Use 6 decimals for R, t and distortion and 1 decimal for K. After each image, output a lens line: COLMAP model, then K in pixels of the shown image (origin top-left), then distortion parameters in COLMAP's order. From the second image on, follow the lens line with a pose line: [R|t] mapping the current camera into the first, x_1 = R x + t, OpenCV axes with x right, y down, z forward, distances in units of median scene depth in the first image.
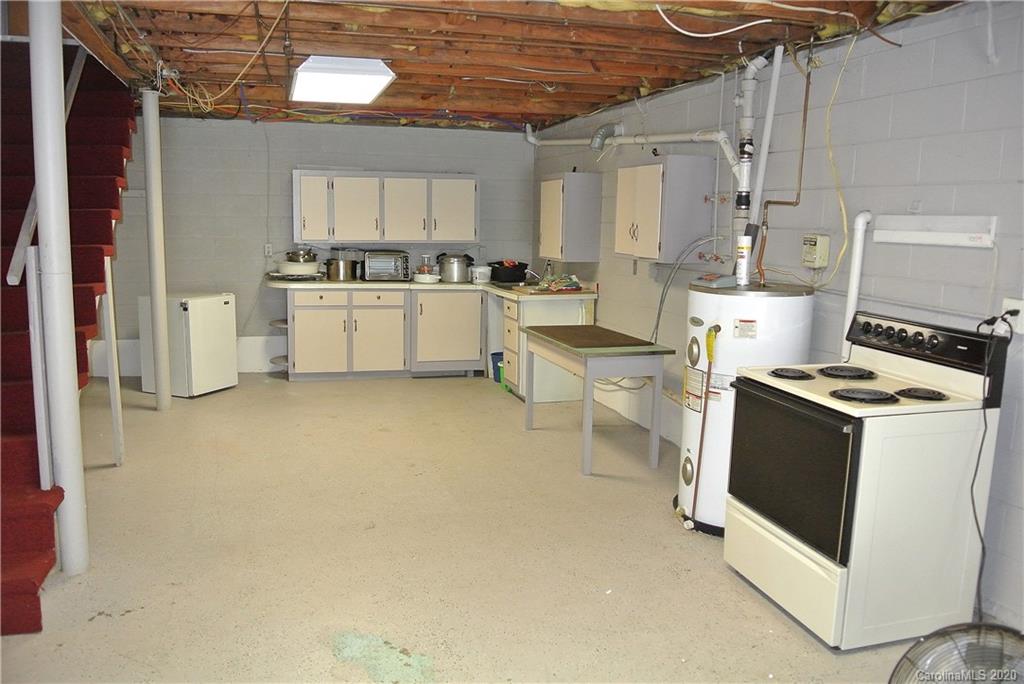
lens RADIAL K [[805.2, 0, 508.3], [0, 805.2, 347.4], [0, 0, 1]] dist [-0.056962, 0.019437]
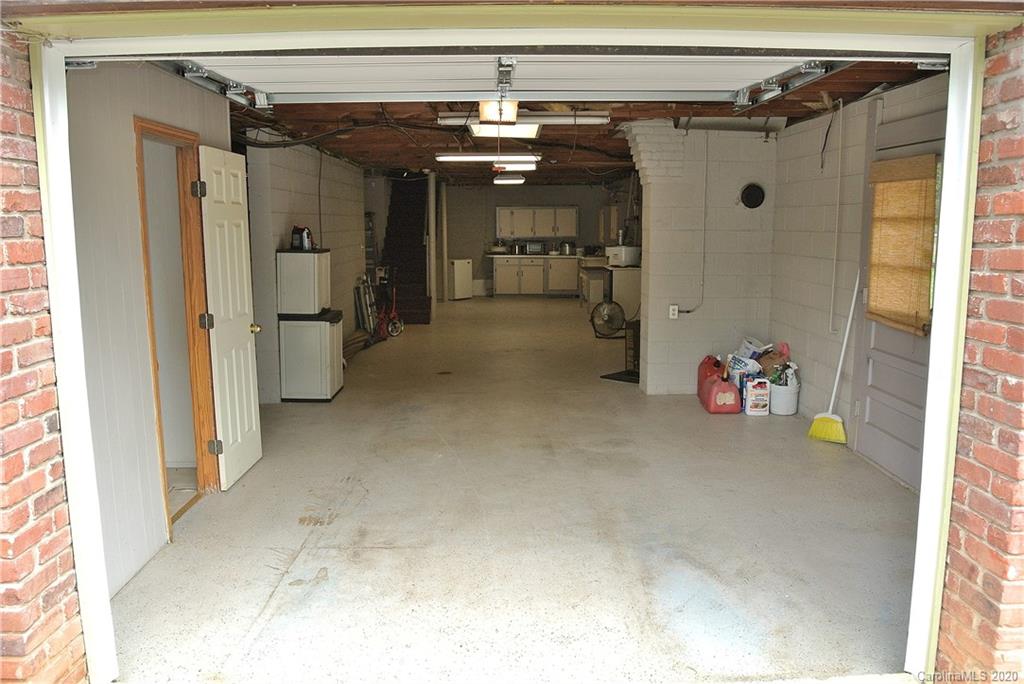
lens RADIAL K [[805.2, 0, 510.8], [0, 805.2, 340.7], [0, 0, 1]] dist [-0.056962, 0.019437]
pose [[0.964291, 0.012439, -0.264554, 0.387570], [-0.016891, 0.999751, -0.014562, 0.197670], [0.264307, 0.018511, 0.964261, -1.215827]]
